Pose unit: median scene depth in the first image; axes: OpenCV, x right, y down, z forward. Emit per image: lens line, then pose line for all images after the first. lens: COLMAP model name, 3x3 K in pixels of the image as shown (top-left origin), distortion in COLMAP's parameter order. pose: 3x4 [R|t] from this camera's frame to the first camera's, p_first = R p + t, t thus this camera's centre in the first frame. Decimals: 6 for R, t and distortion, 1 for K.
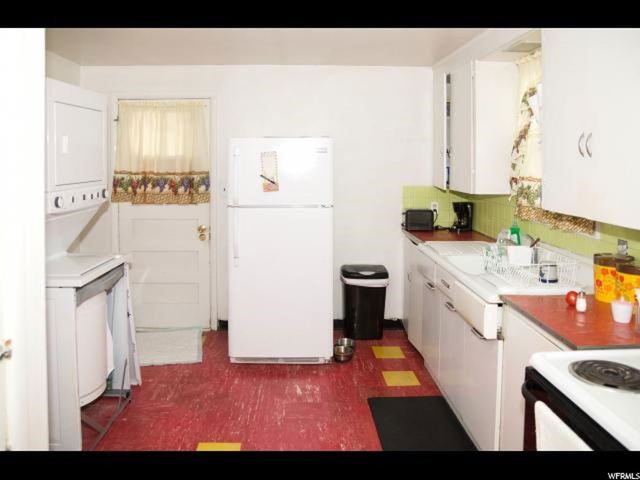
lens RADIAL K [[739.3, 0, 320.0], [0, 739.3, 240.0], [0, 0, 1]] dist [-0.225854, 0.436523]
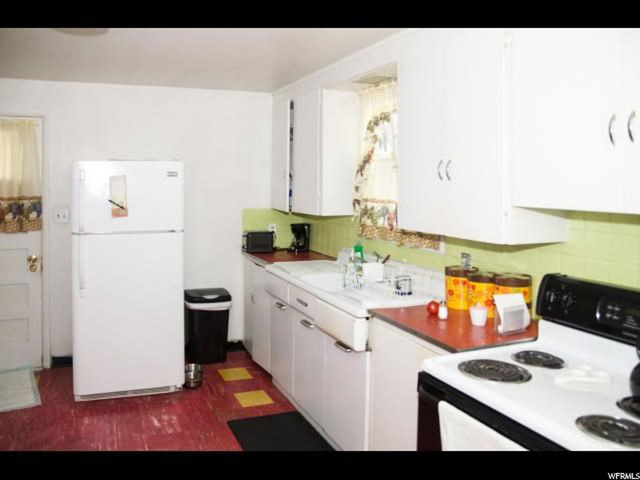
lens RADIAL K [[739.3, 0, 320.0], [0, 739.3, 240.0], [0, 0, 1]] dist [-0.225854, 0.436523]
pose [[0.908123, -0.030715, 0.417575, -0.223320], [0.041867, 0.998969, -0.017572, -0.008537], [-0.416605, 0.033440, 0.908473, 0.035211]]
